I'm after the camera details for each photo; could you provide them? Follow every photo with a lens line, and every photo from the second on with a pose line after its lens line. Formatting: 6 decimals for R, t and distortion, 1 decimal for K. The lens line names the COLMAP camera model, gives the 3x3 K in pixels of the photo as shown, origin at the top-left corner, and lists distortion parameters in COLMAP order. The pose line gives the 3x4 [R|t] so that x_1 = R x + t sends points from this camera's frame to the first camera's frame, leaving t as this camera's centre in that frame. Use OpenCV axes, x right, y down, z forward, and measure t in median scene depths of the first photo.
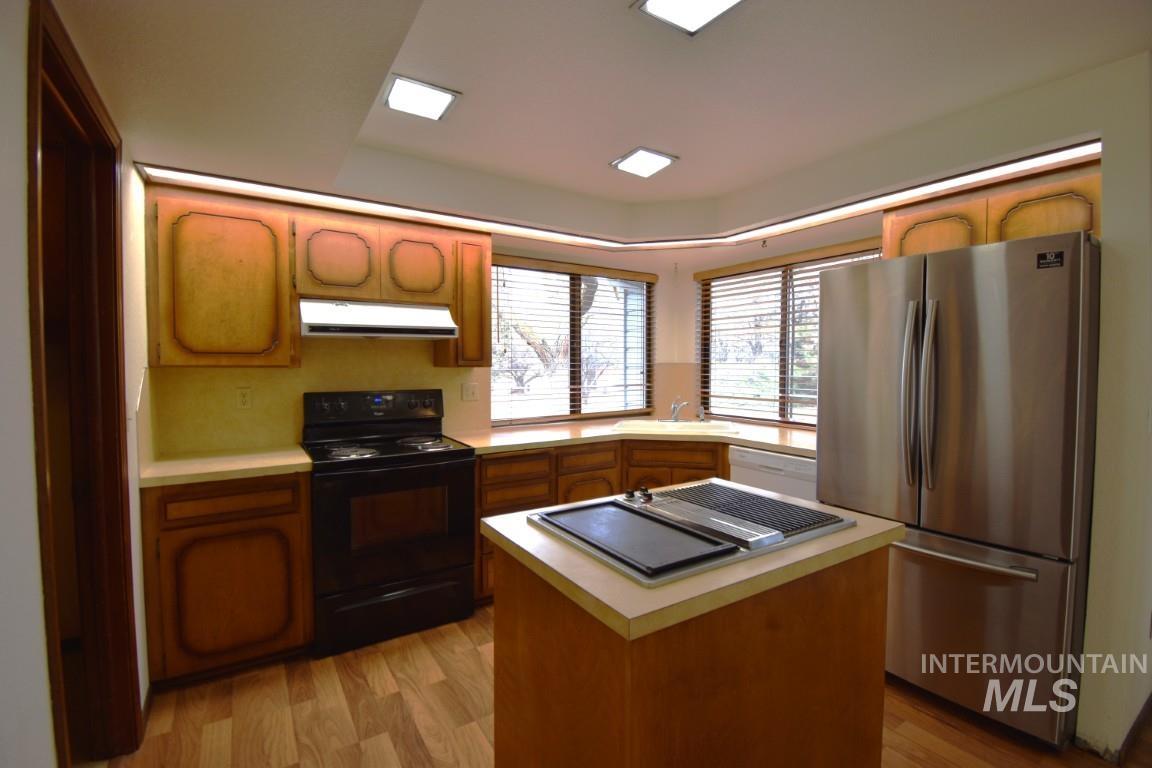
lens RADIAL K [[513.2, 0, 576.0], [0, 513.2, 384.0], [0, 0, 1]] dist [0.017145, -0.024892]
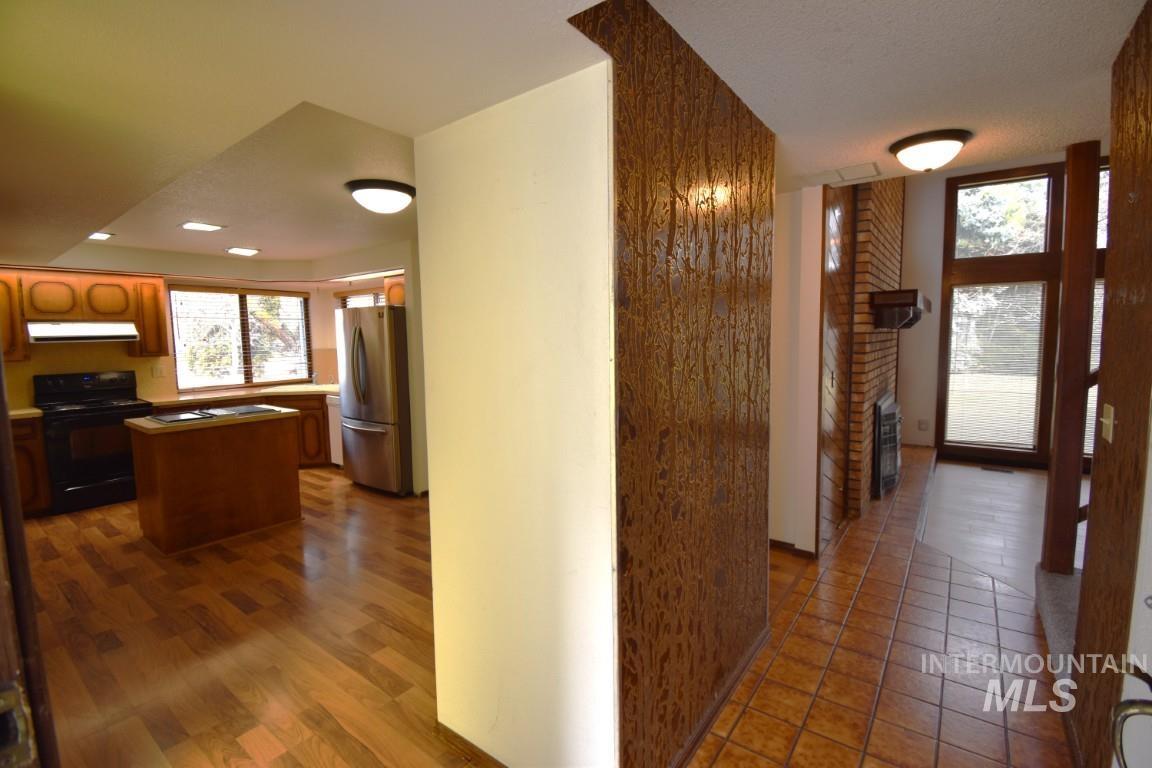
lens RADIAL K [[513.2, 0, 576.0], [0, 513.2, 384.0], [0, 0, 1]] dist [0.017145, -0.024892]
pose [[0.939186, -0.044372, 0.340529, 0.628331], [0.027196, 0.998113, 0.055052, 0.001679], [-0.342330, -0.042443, 0.938621, -1.276154]]
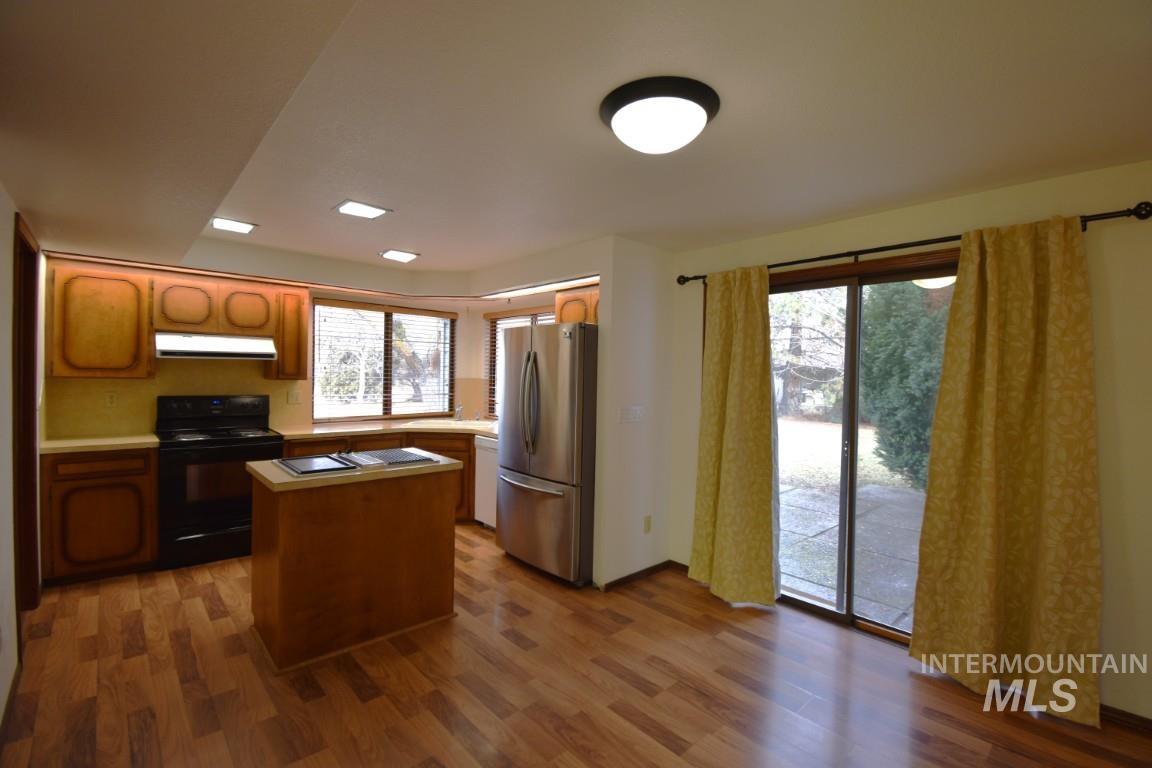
lens RADIAL K [[513.2, 0, 576.0], [0, 513.2, 384.0], [0, 0, 1]] dist [0.017145, -0.024892]
pose [[0.986131, 0.018747, 0.164909, 0.414704], [-0.015897, 0.999701, -0.018584, -0.009438], [-0.165208, 0.015705, 0.986134, -0.652381]]
